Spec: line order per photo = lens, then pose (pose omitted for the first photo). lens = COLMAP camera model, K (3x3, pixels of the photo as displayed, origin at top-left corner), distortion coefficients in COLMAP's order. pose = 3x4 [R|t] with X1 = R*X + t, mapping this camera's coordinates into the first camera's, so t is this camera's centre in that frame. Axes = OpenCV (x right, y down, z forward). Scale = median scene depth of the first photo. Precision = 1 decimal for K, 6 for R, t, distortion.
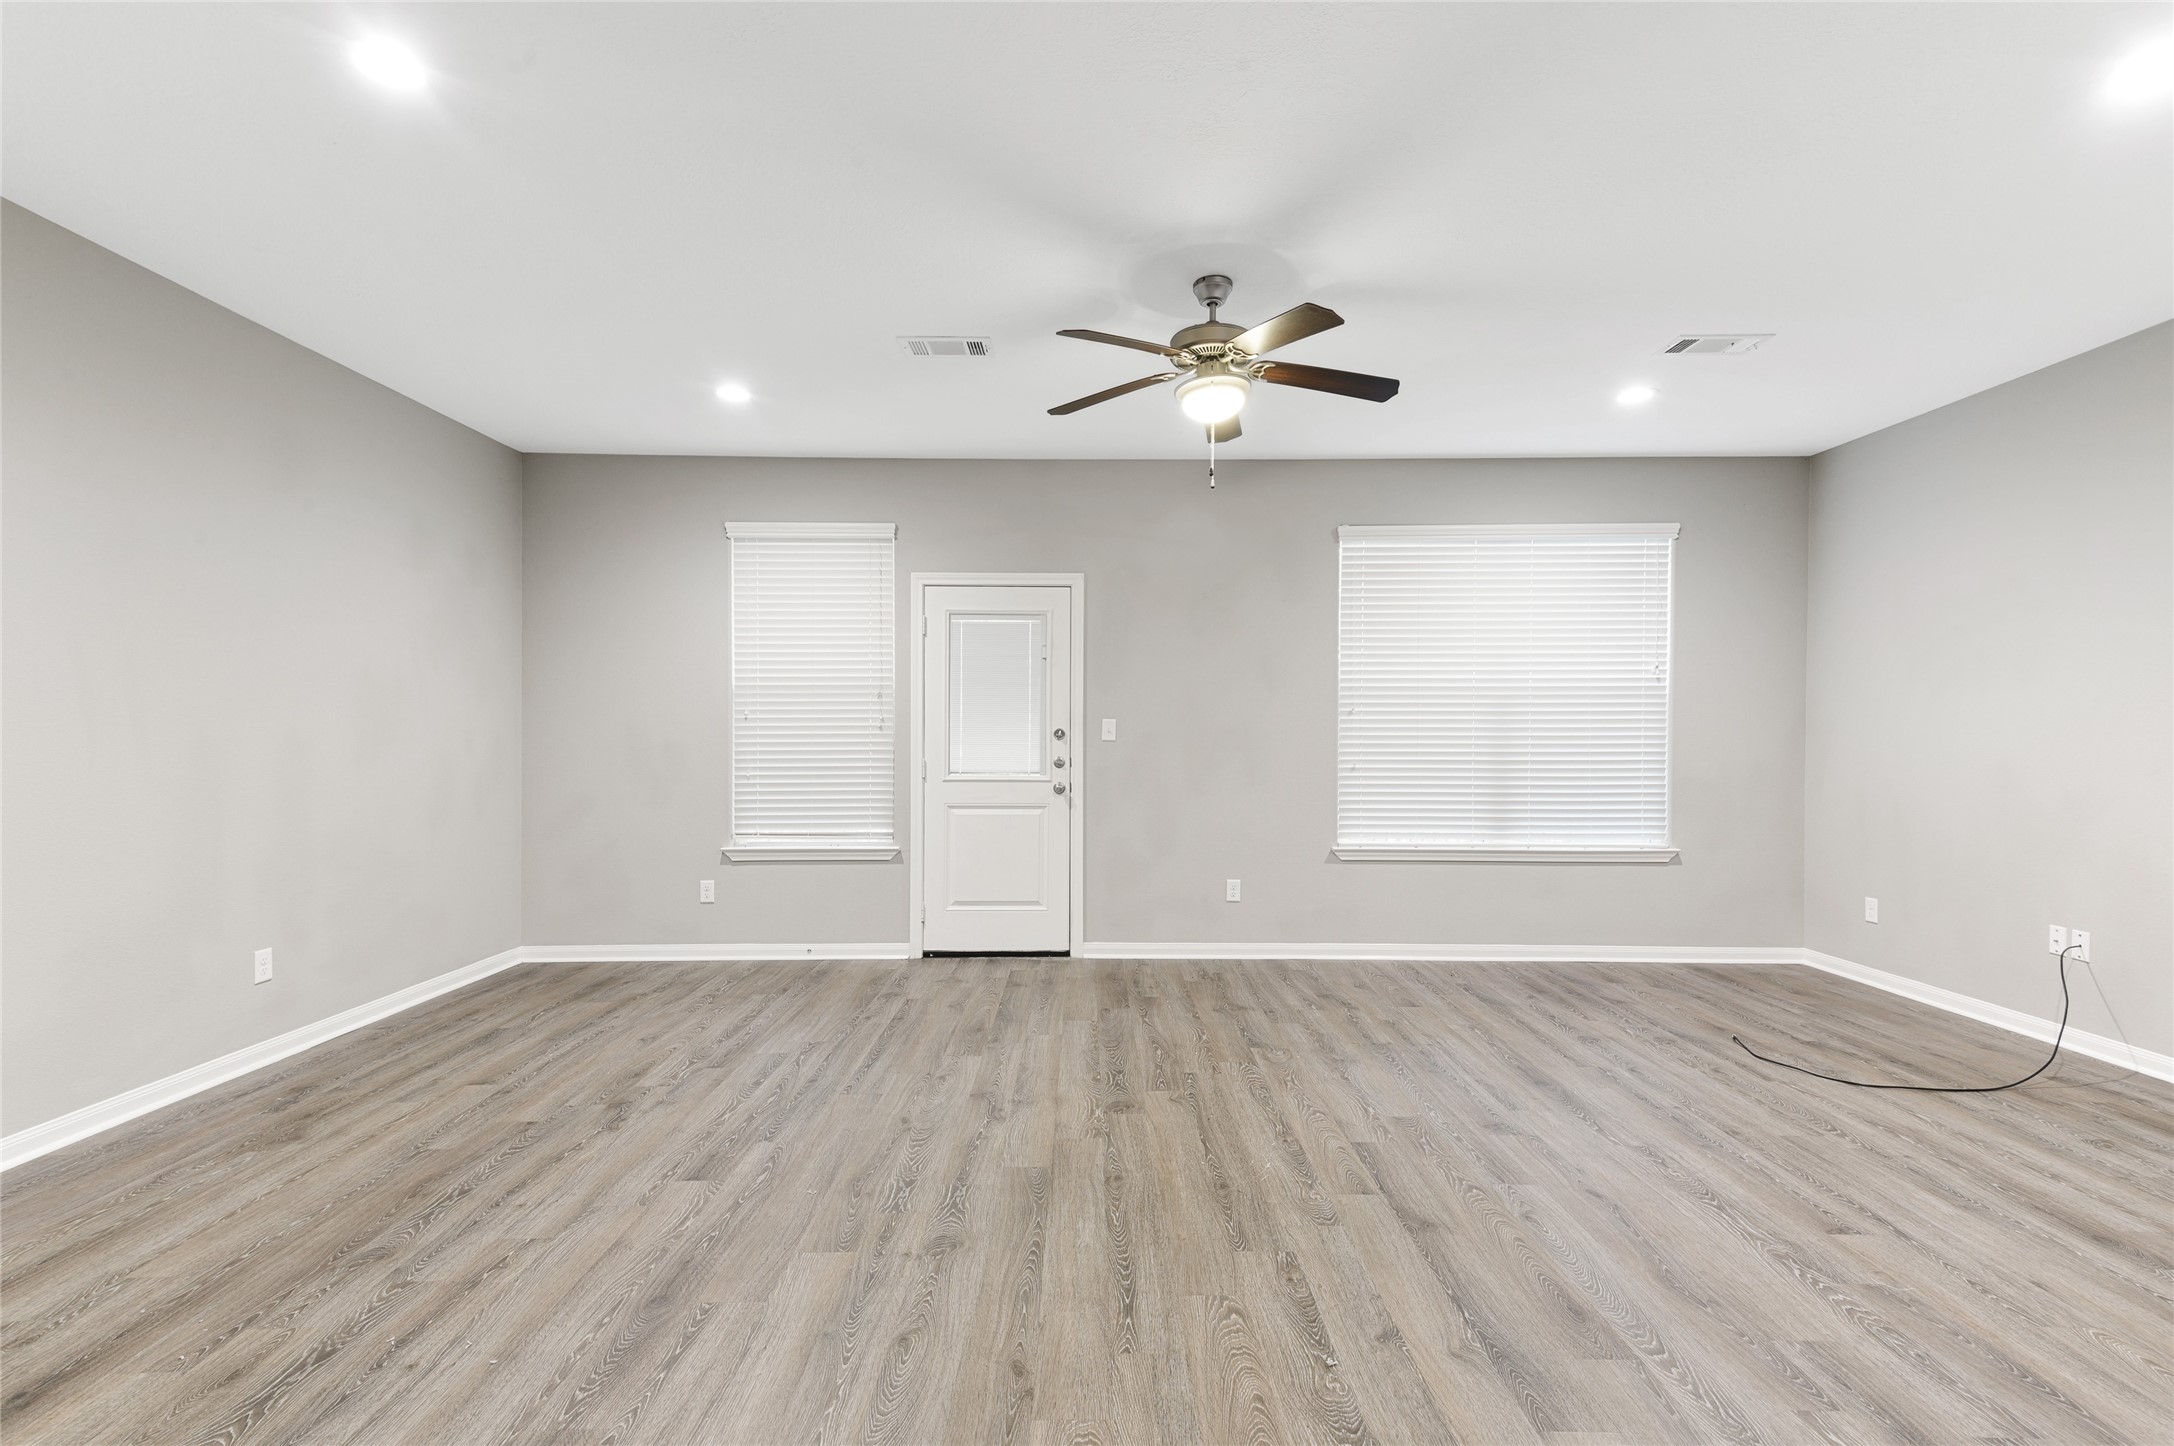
lens RADIAL K [[977.1, 0, 1103.8], [0, 977.1, 745.0], [0, 0, 1]] dist [0.043033, -0.011281]
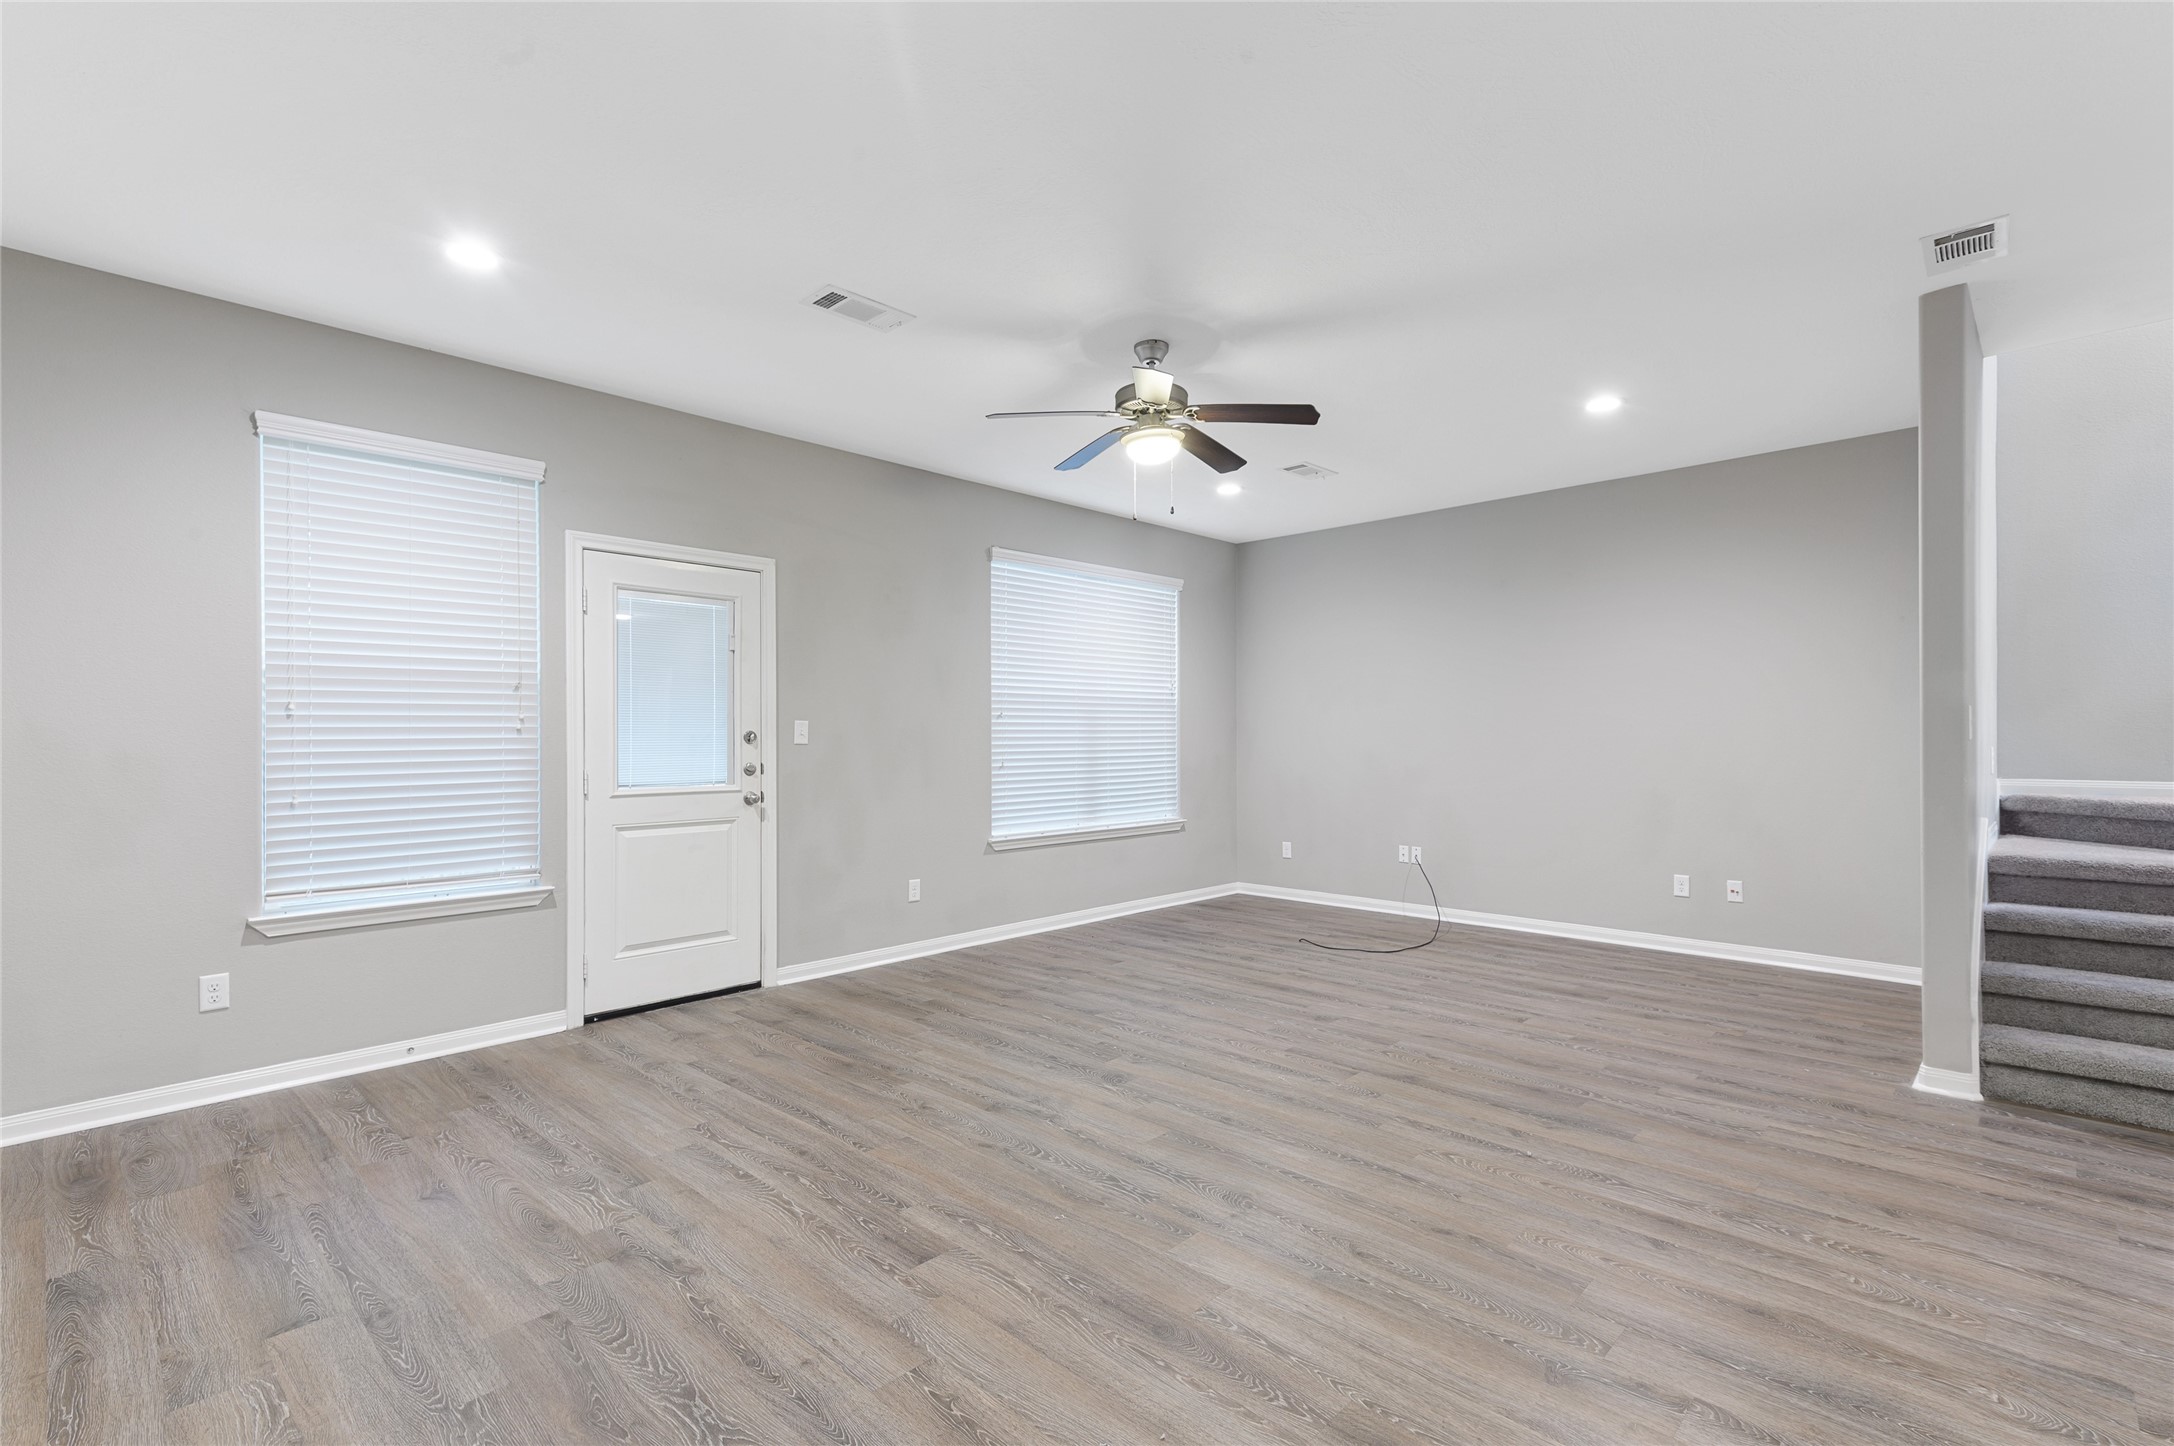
lens RADIAL K [[977.1, 0, 1103.0], [0, 977.1, 750.4], [0, 0, 1]] dist [0.043033, -0.011281]
pose [[0.698569, -0.015161, 0.715382, -0.599779], [0.012534, 0.999881, 0.008951, -0.004662], [-0.715433, 0.002713, 0.698676, 0.192810]]
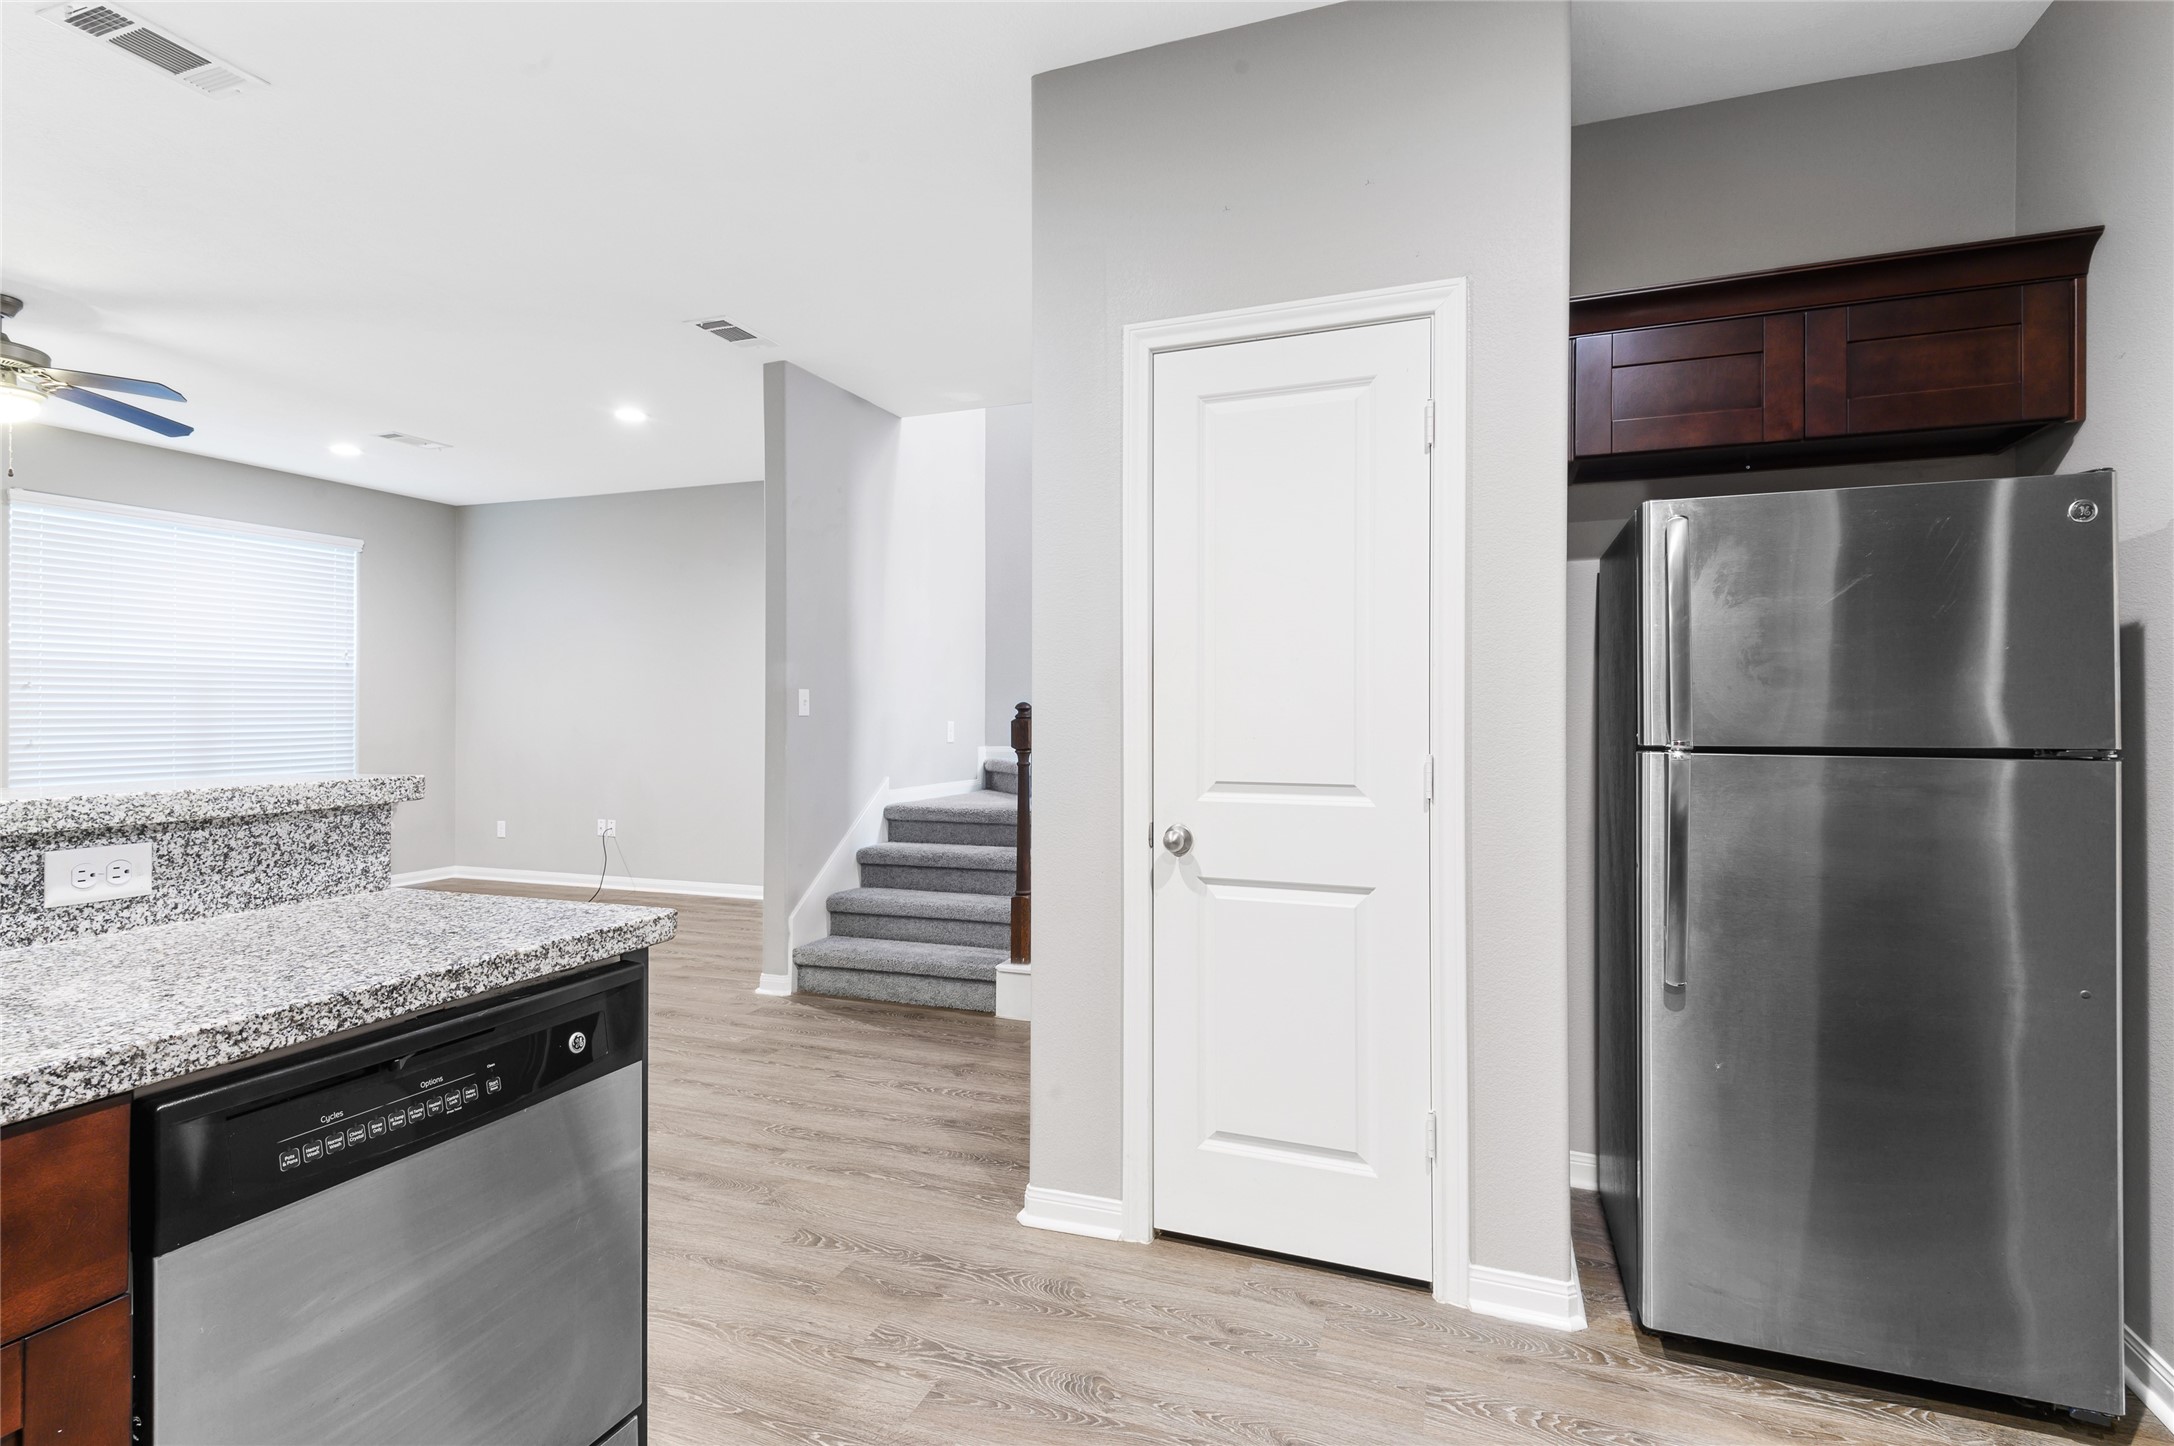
lens RADIAL K [[1052.9, 0, 1086.7], [0, 1052.9, 713.9], [0, 0, 1]] dist [0.004744, -0.001754]
pose [[0.363994, -0.004633, 0.931390, -0.432846], [0.009715, 0.999952, 0.001178, 0.003447], [-0.931351, 0.008620, 0.364021, -0.437648]]
